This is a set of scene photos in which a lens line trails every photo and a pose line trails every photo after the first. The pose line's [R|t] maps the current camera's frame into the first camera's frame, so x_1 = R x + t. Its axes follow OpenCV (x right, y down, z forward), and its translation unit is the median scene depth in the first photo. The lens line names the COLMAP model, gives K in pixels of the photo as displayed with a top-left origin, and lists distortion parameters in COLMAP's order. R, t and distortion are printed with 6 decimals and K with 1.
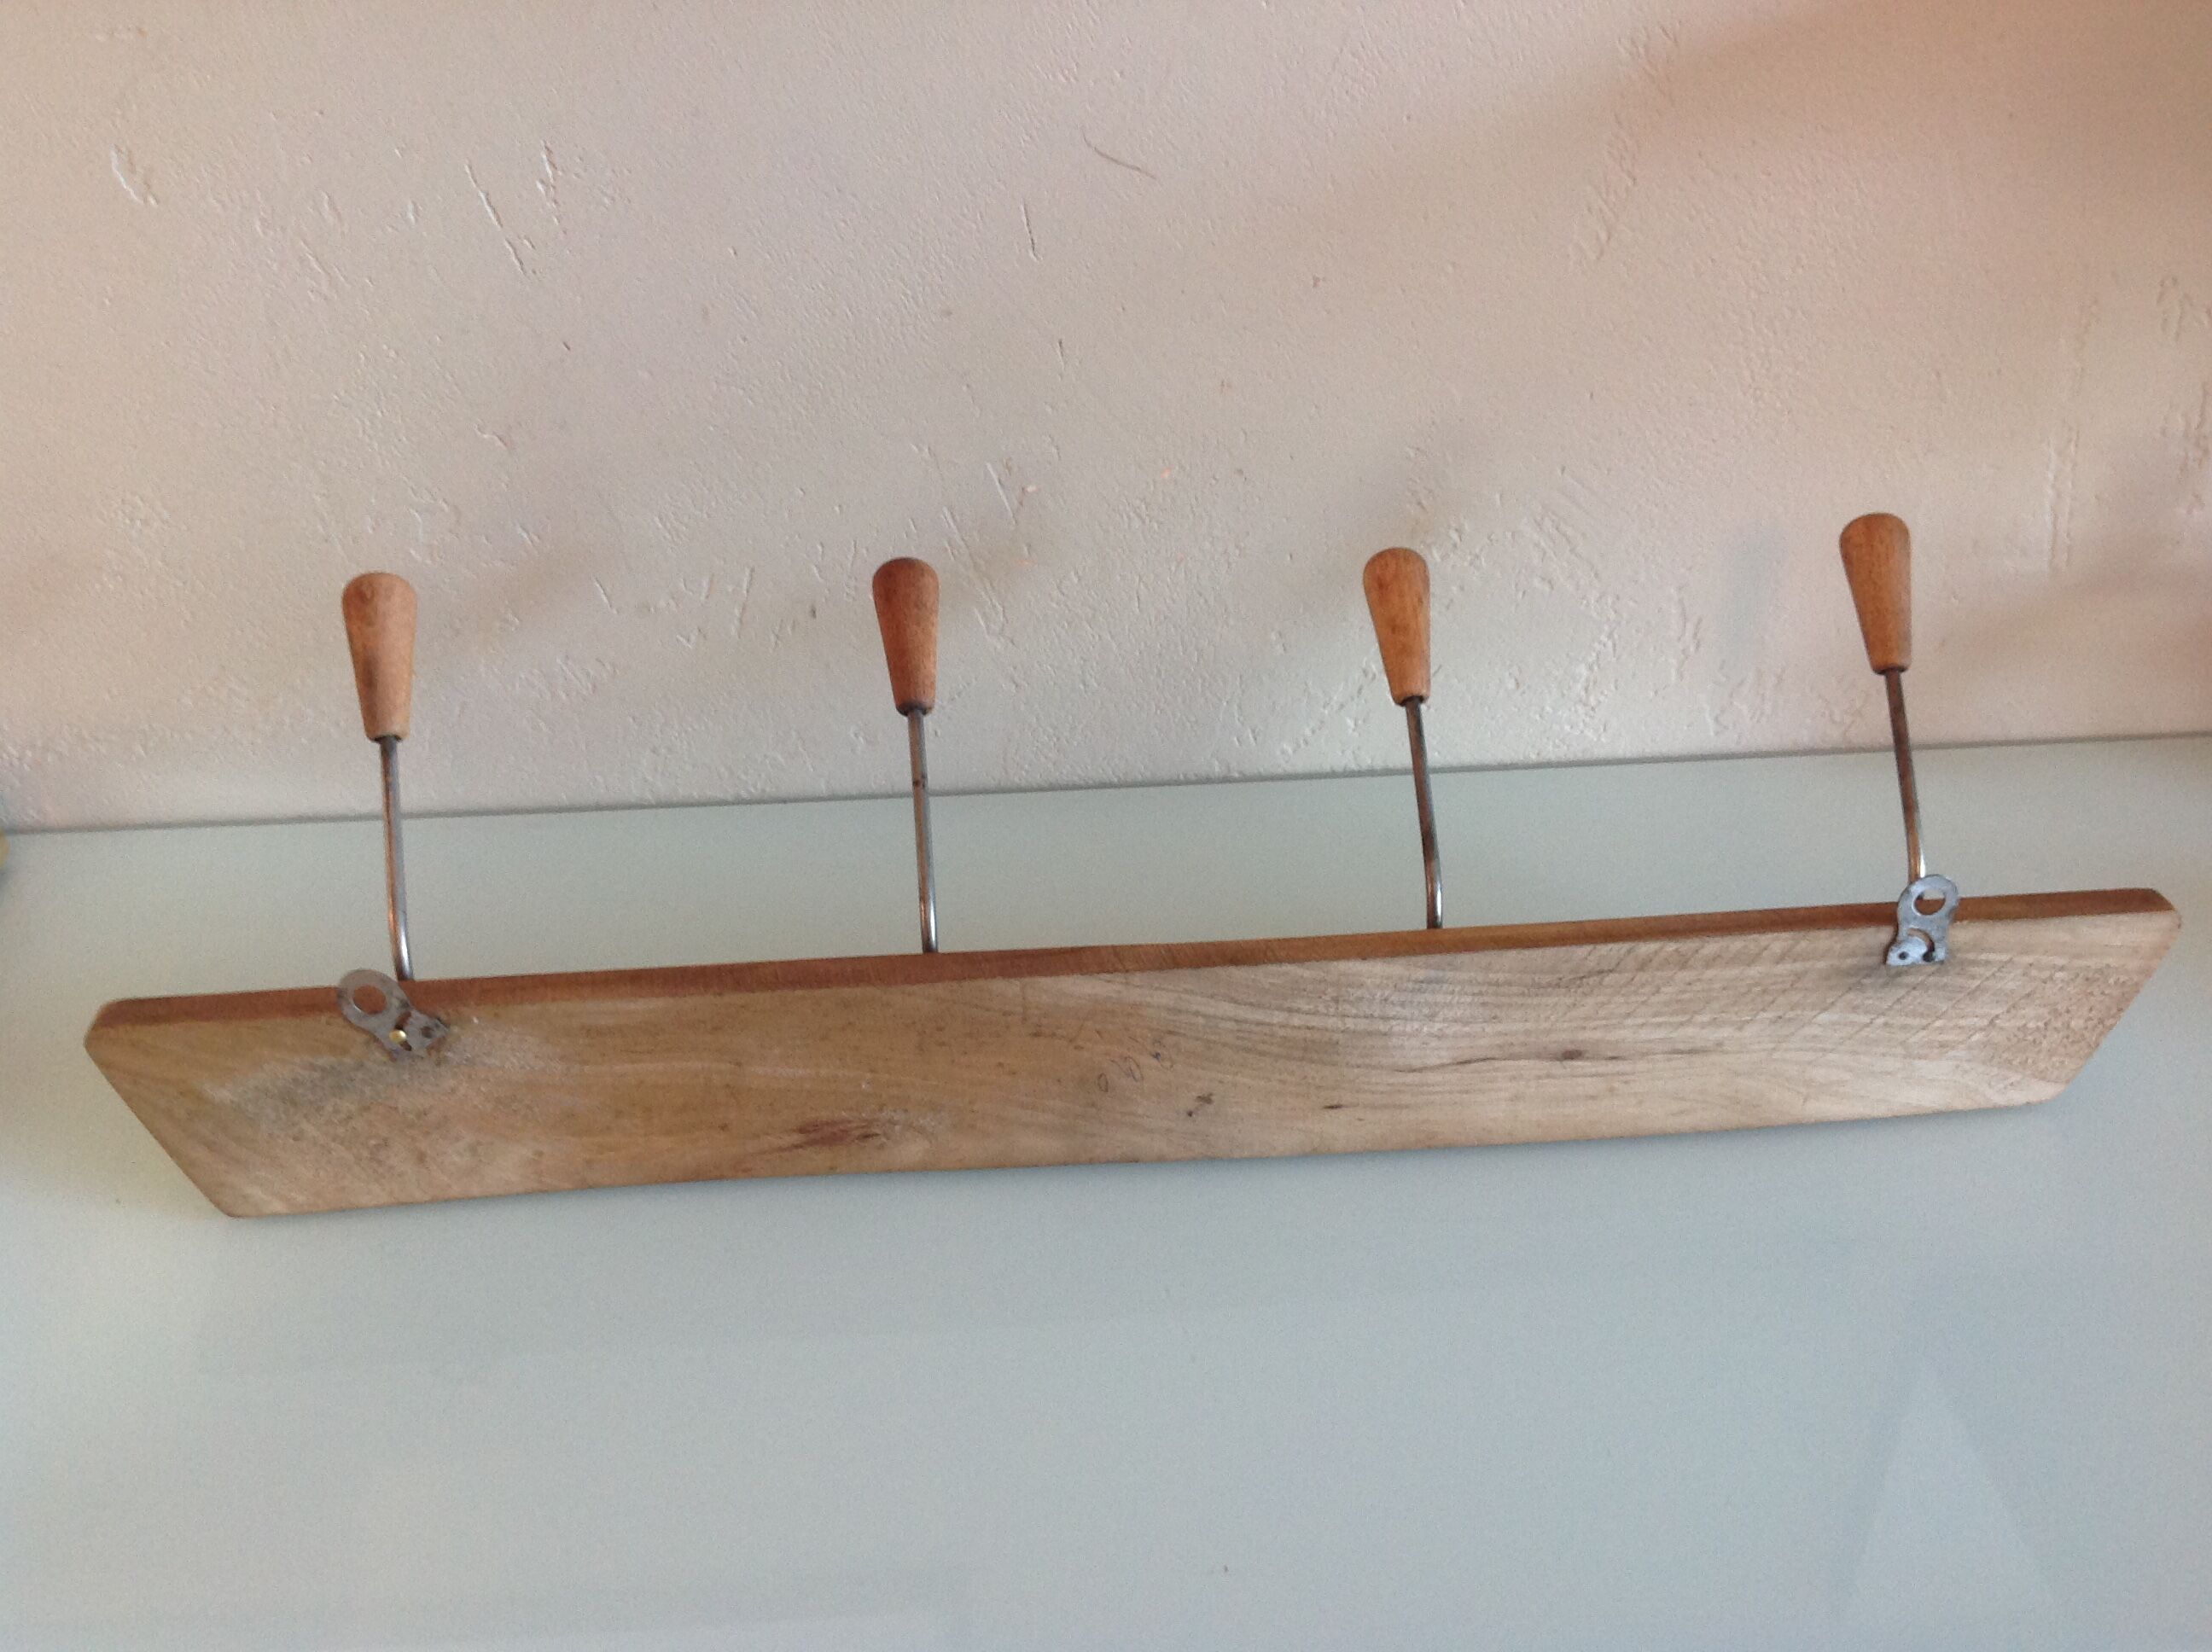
lens RADIAL K [[2133.4, 0, 1108.6], [0, 2133.4, 862.8], [0, 0, 1]] dist [0.041625, 0.000000]
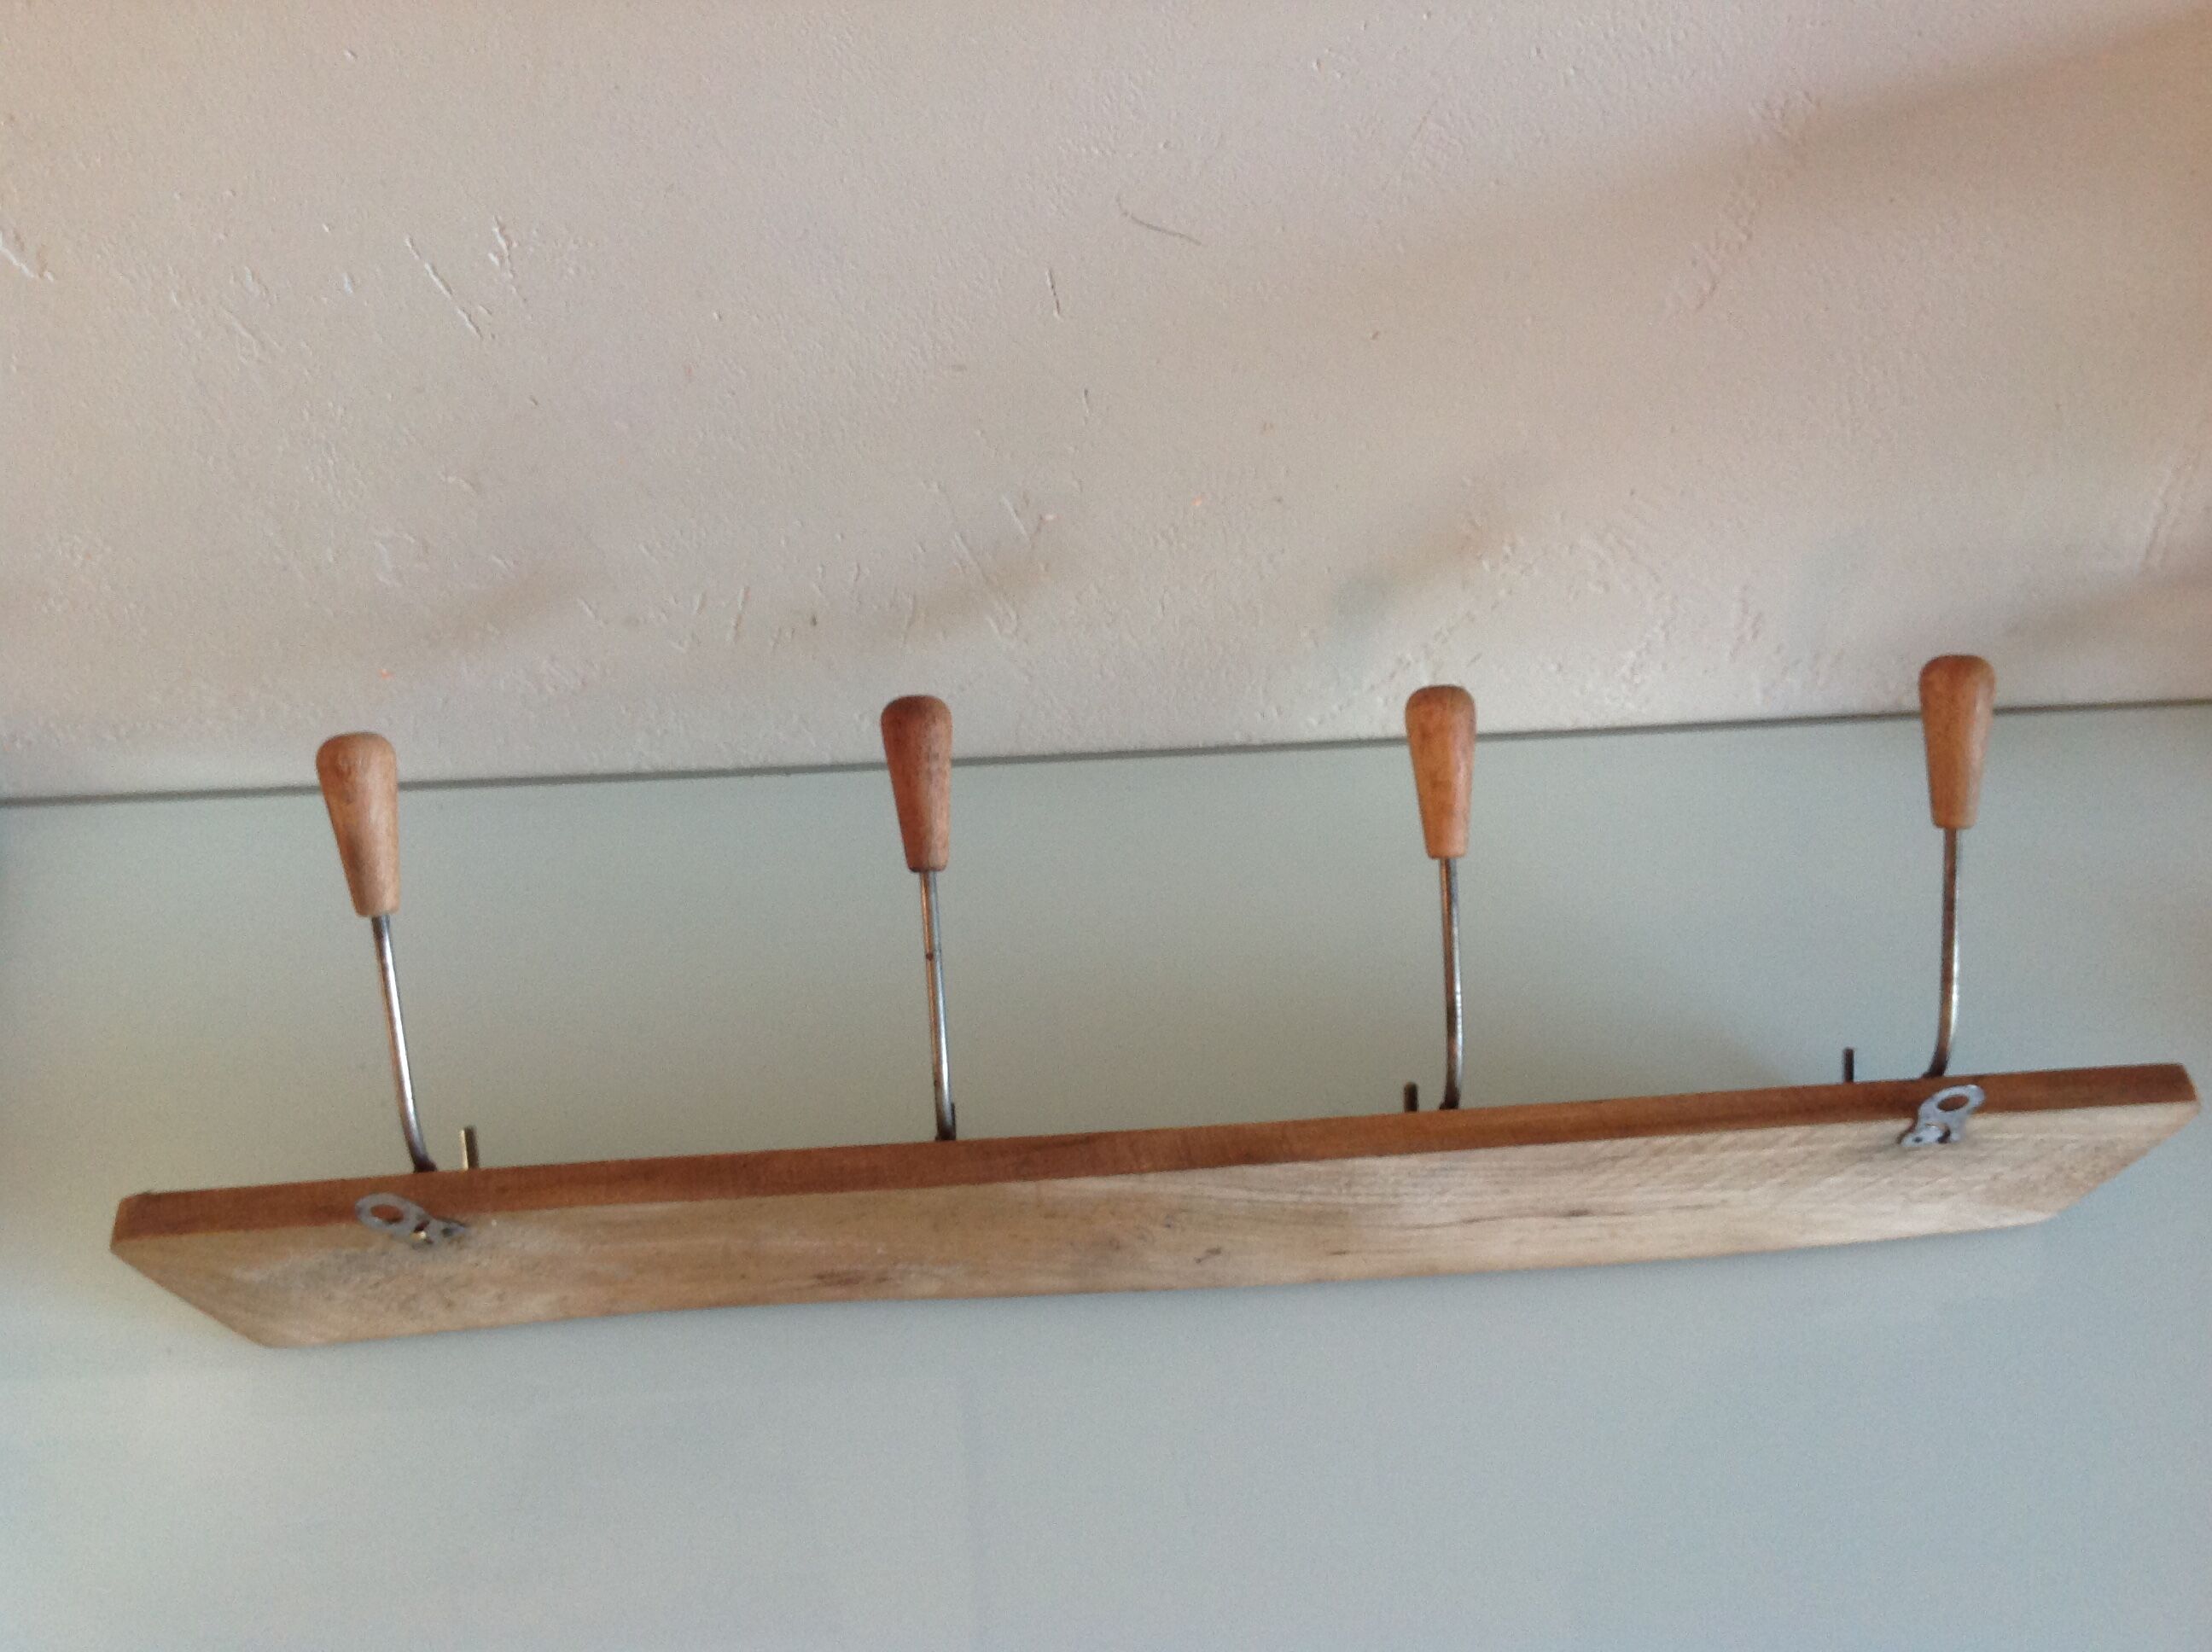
lens RADIAL K [[2133.4, 0, 1105.5], [0, 2133.4, 861.9], [0, 0, 1]] dist [0.041625, 0.000000]
pose [[0.999698, 0.023524, 0.007056, -0.017396], [-0.024516, 0.938919, 0.343263, -0.394163], [0.001450, -0.343332, 0.939213, 0.100192]]
